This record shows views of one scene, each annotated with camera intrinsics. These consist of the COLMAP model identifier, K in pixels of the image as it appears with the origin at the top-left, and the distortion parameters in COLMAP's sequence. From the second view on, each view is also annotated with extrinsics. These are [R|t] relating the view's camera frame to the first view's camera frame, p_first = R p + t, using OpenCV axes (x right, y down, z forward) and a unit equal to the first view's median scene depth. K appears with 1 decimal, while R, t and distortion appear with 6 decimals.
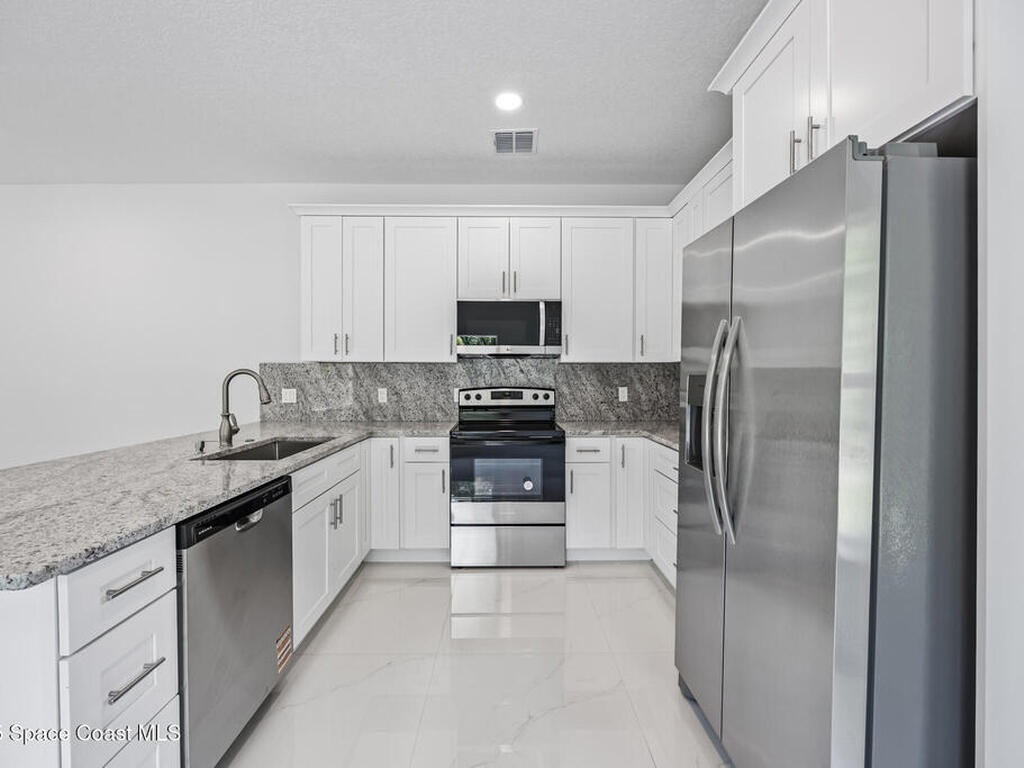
lens RADIAL K [[442.8, 0, 512.0], [0, 442.8, 384.0], [0, 0, 1]] dist [-0.000479, -0.000174]
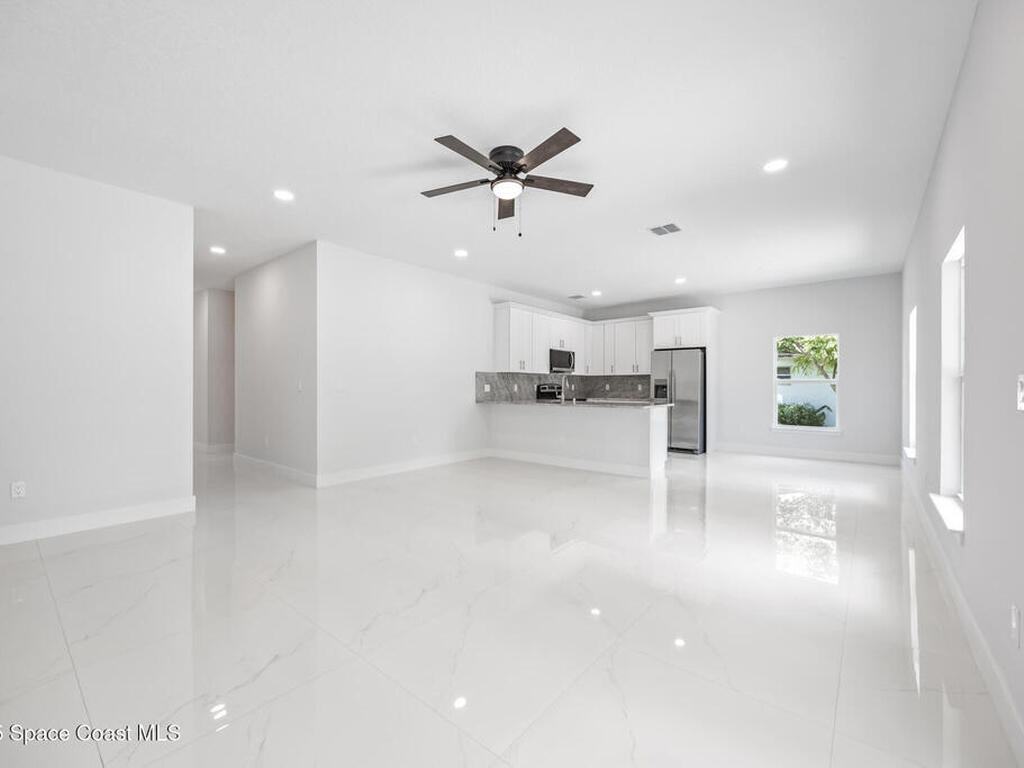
lens RADIAL K [[442.8, 0, 512.0], [0, 442.8, 384.0], [0, 0, 1]] dist [-0.000479, -0.000174]
pose [[0.647897, 0.001752, 0.761726, -2.188037], [0.014968, 0.999775, -0.015030, 0.043076], [-0.761581, 0.021140, 0.647725, -0.461338]]
